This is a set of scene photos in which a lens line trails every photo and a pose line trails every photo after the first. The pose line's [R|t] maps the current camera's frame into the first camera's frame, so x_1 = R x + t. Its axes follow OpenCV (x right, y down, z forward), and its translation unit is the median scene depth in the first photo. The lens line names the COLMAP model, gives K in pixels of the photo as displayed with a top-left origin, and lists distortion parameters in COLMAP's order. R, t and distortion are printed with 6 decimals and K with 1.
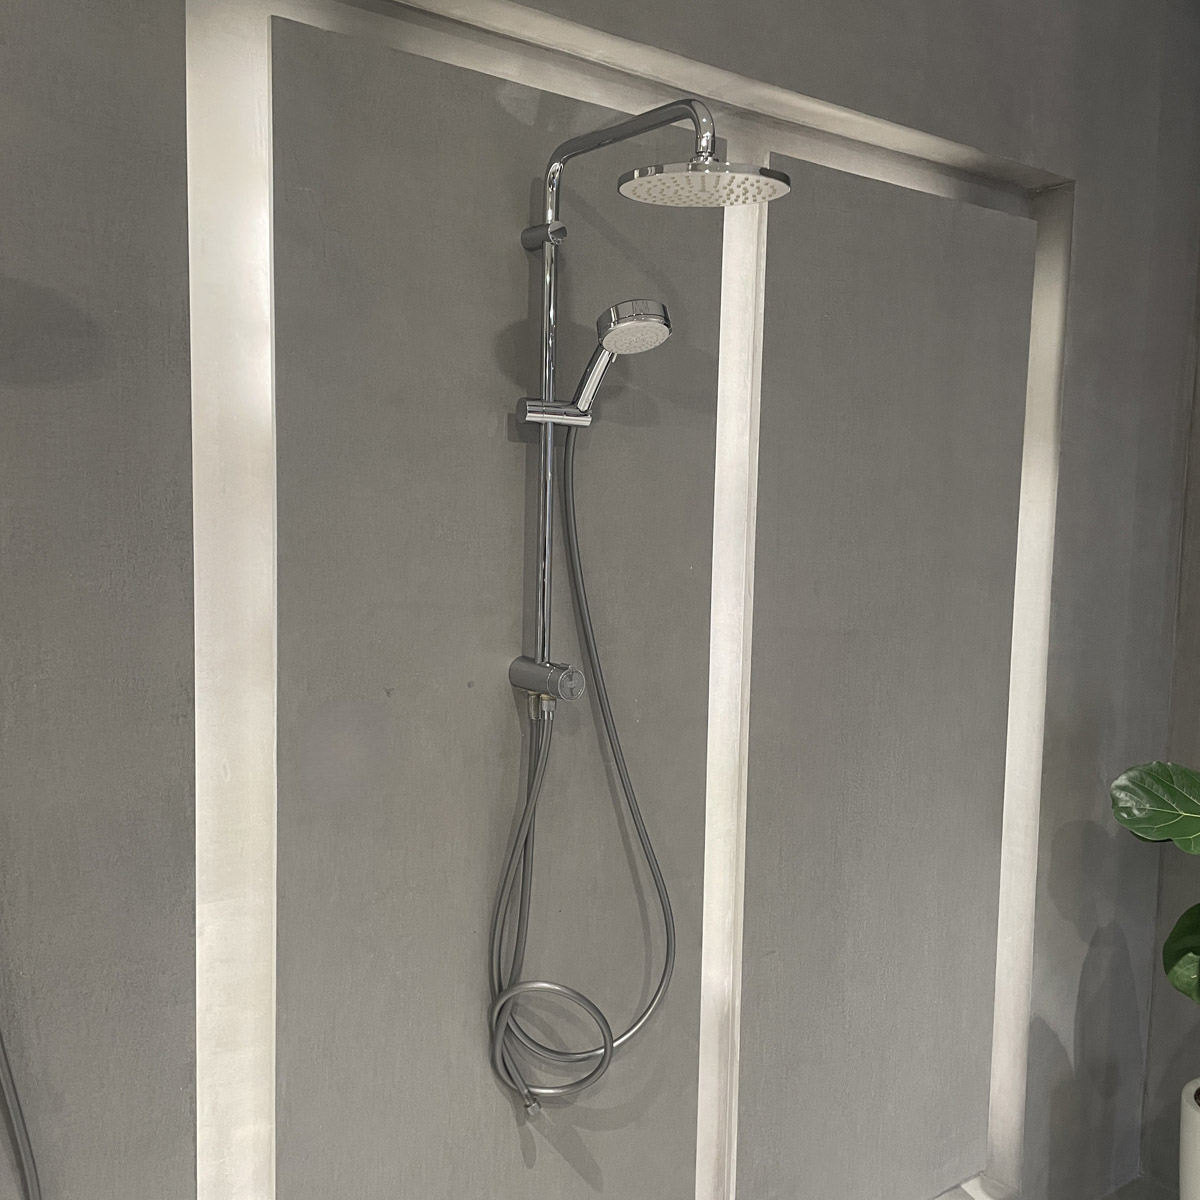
lens RADIAL K [[1172.6, 0, 597.0], [0, 1172.6, 595.3], [0, 0, 1]] dist [0.094748, -0.129282]
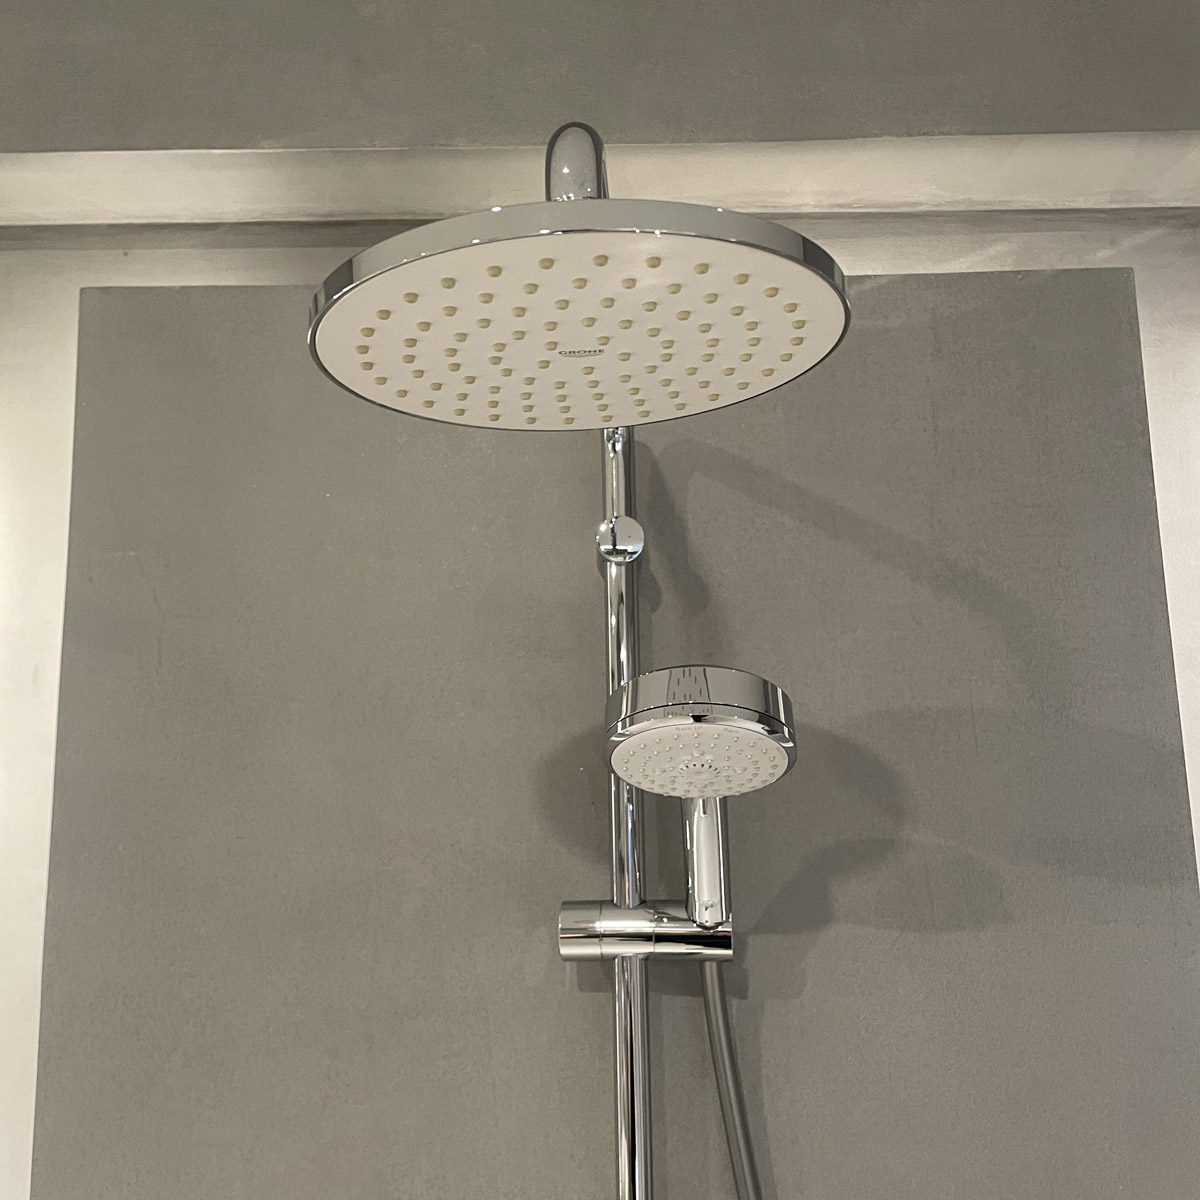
lens RADIAL K [[1223.1, 0, 599.8], [0, 1223.1, 594.8], [0, 0, 1]] dist [0.086638, -0.107220]
pose [[0.796707, -0.149689, -0.585535, 0.232215], [-0.015806, 0.963350, -0.267781, -0.152180], [0.604159, 0.222598, 0.765142, 0.612308]]
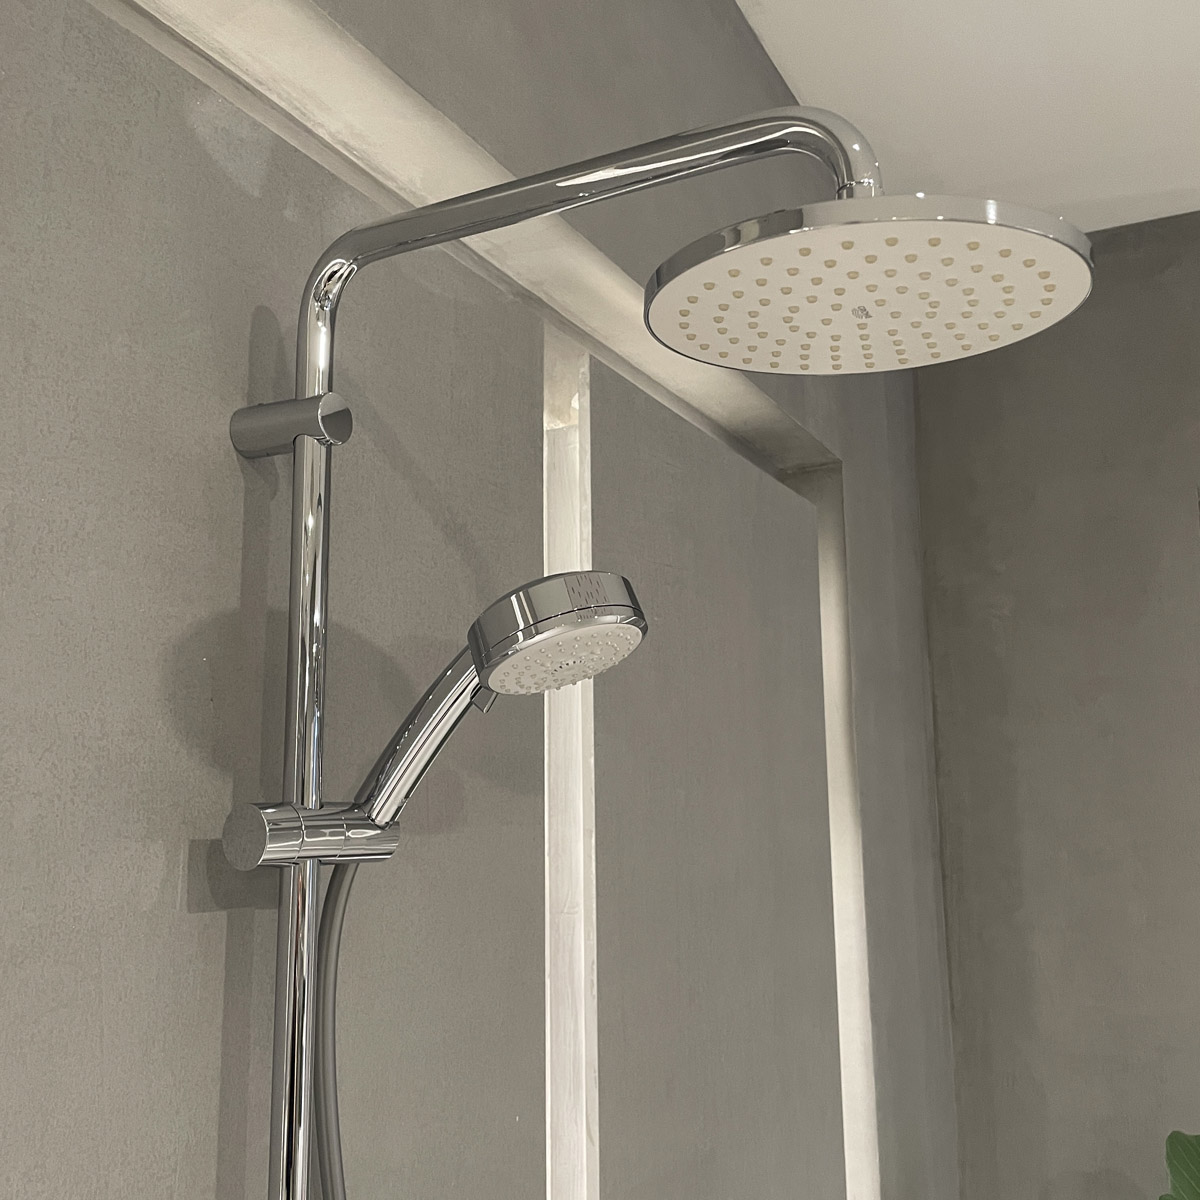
lens RADIAL K [[1223.1, 0, 599.8], [0, 1223.1, 594.8], [0, 0, 1]] dist [0.086638, -0.107220]
pose [[0.897483, 0.032669, 0.439838, -0.138226], [0.077187, 0.970228, -0.229563, -0.129439], [-0.434243, 0.239979, 0.868241, 0.564590]]
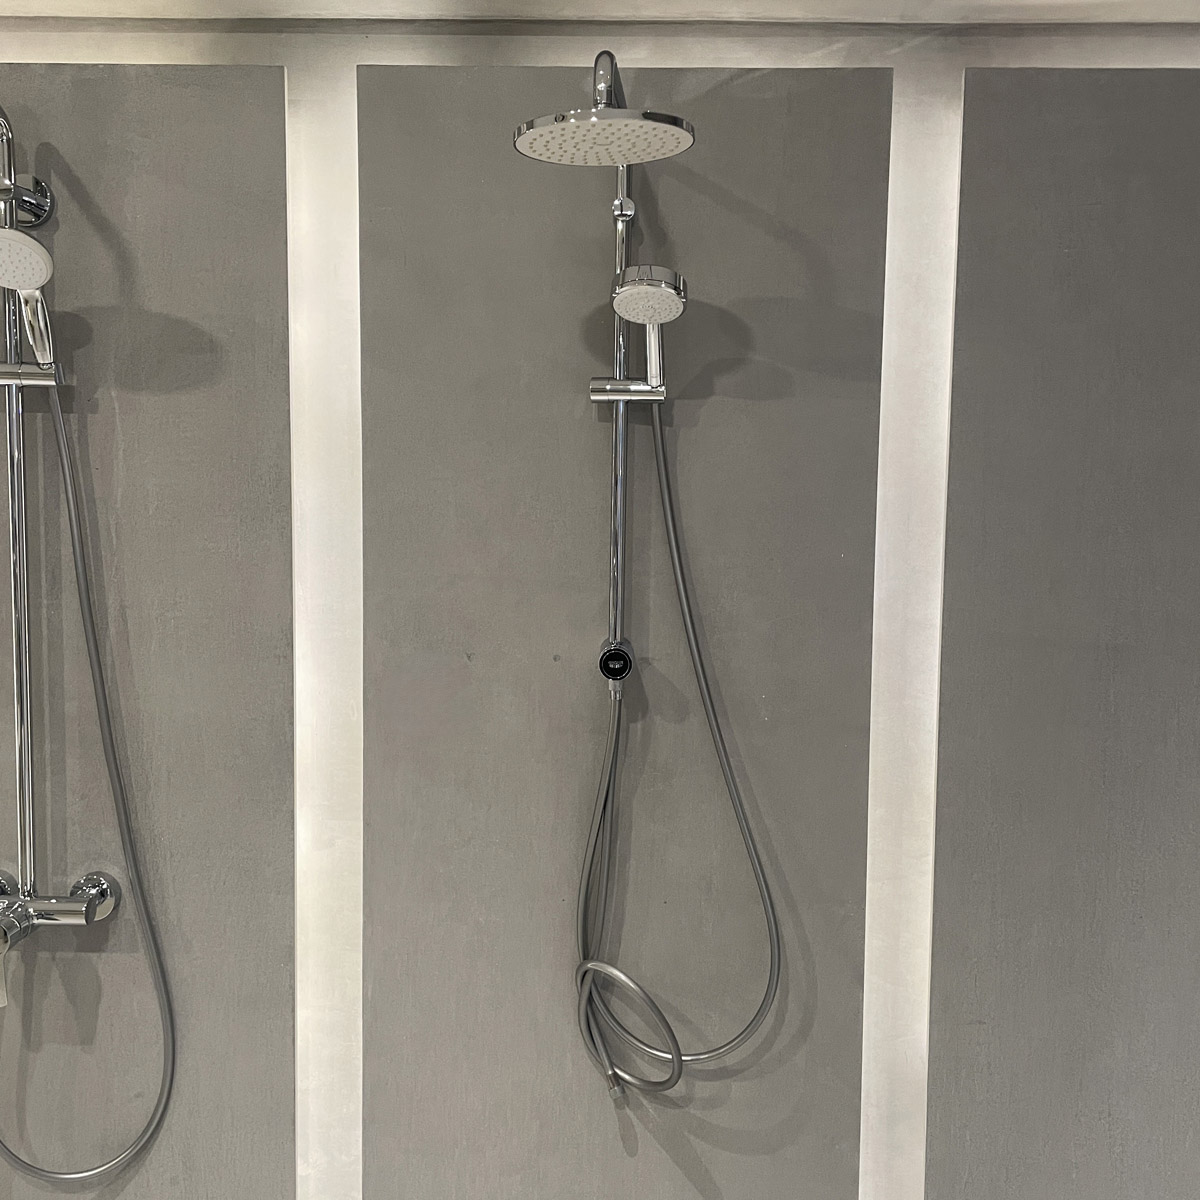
lens RADIAL K [[1223.1, 0, 599.8], [0, 1223.1, 594.8], [0, 0, 1]] dist [0.086638, -0.107220]
pose [[0.783853, 0.040647, -0.619614, 0.590660], [-0.051627, 0.998666, 0.000202, 0.018189], [0.618796, 0.031830, 0.784906, 0.176331]]
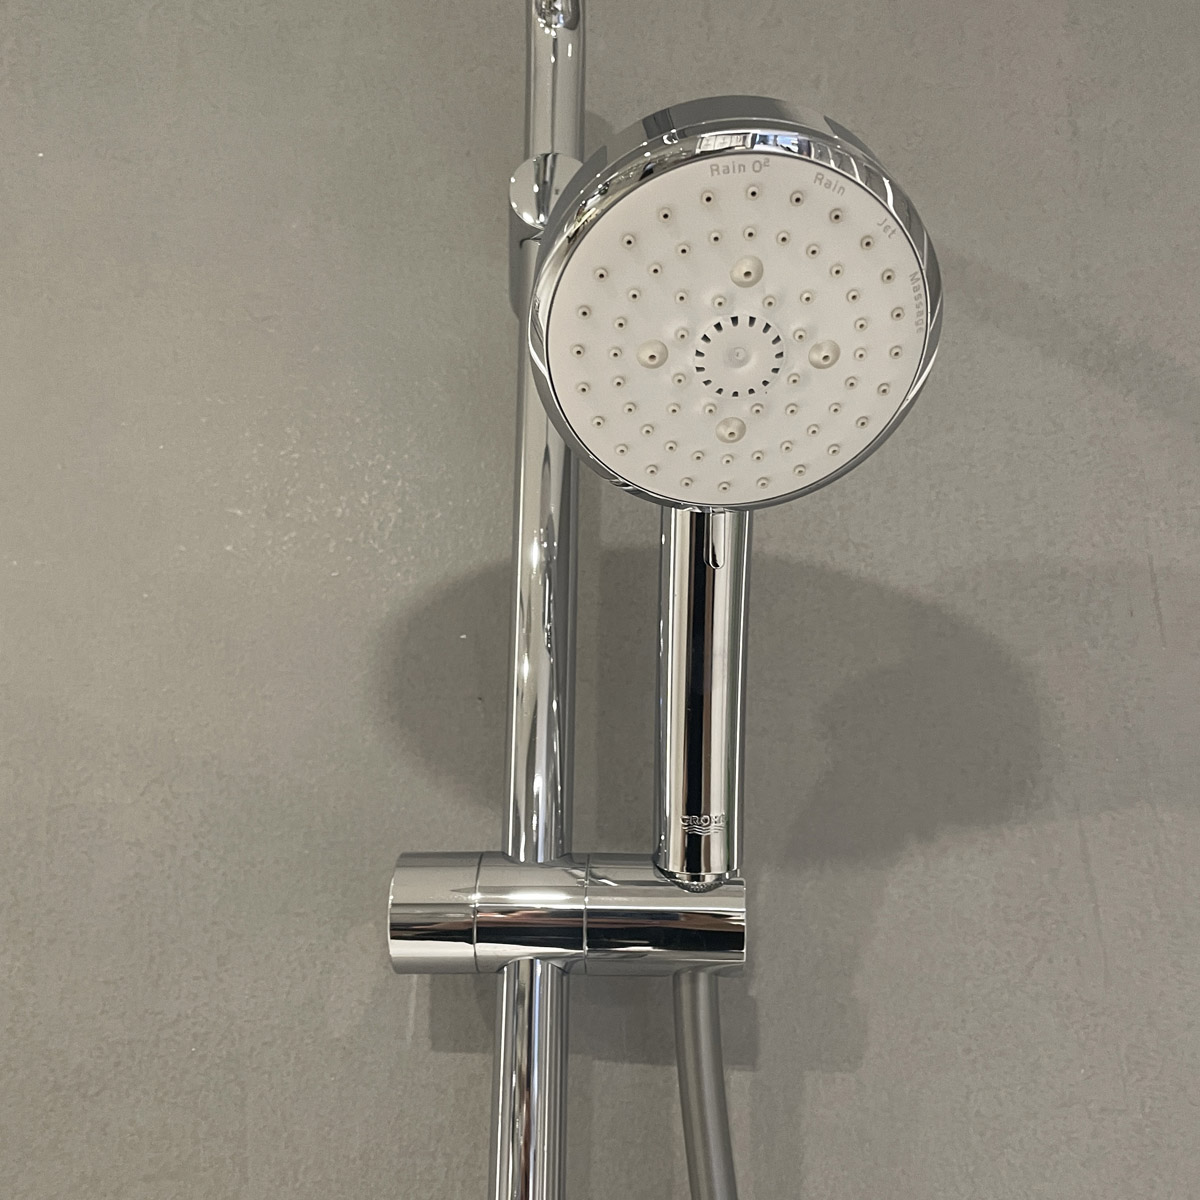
lens RADIAL K [[1236.2, 0, 622.7], [0, 1236.2, 604.5], [0, 0, 1]] dist [0.074867, -0.117576]
pose [[0.841136, -0.178478, -0.510526, 0.096870], [-0.033564, 0.924930, -0.378652, -0.121327], [0.539782, 0.335633, 0.772001, 0.807253]]
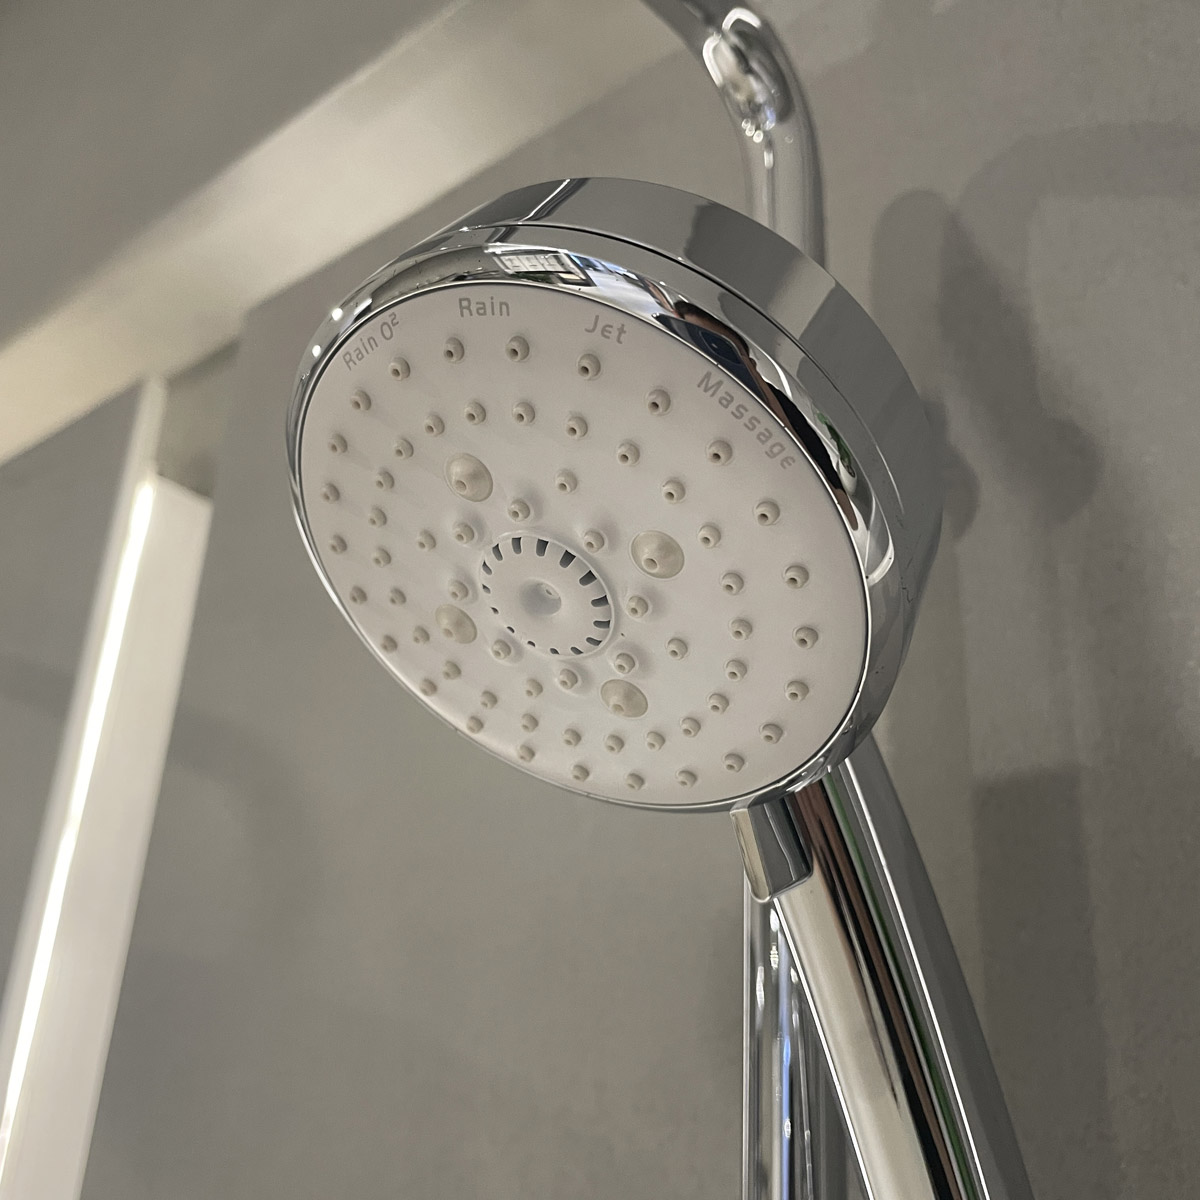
lens RADIAL K [[1243.9, 0, 600.0], [0, 1243.9, 600.0], [0, 0, 1]] dist [-0.000660, -0.010067]
pose [[0.216597, -0.381966, -0.898436, 0.124866], [-0.132999, 0.900158, -0.414762, -0.176078], [0.967159, 0.209328, 0.144170, 0.928080]]
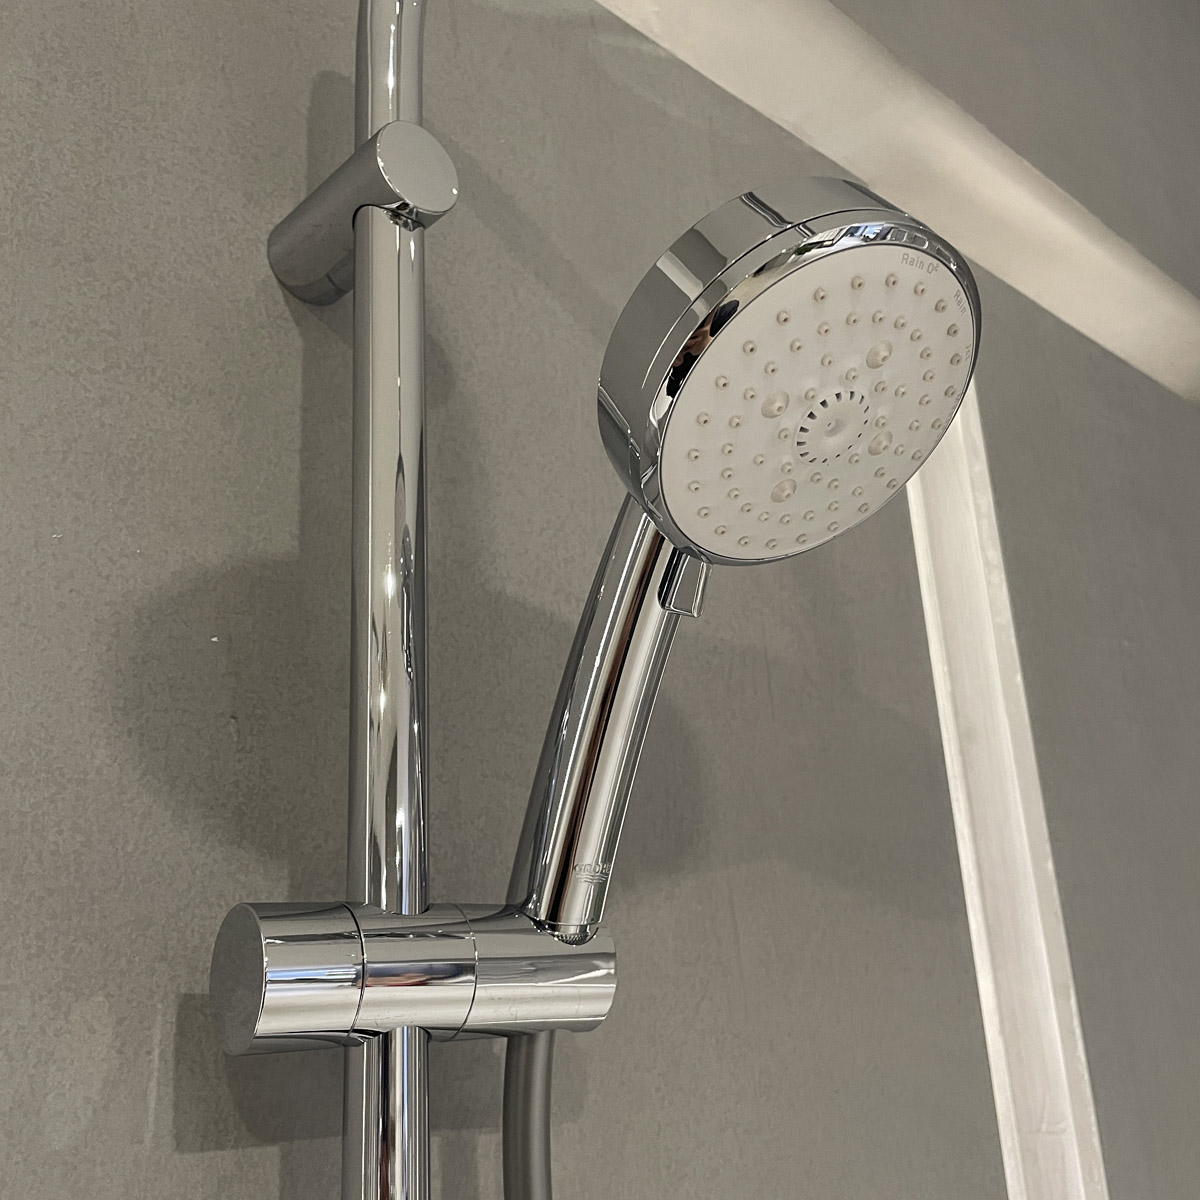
lens RADIAL K [[1236.2, 0, 622.7], [0, 1236.2, 604.5], [0, 0, 1]] dist [0.074867, -0.117576]
pose [[0.990355, -0.045811, 0.130759, -0.028535], [0.093976, 0.915581, -0.390999, -0.127218], [-0.101808, 0.399516, 0.911055, 0.785082]]
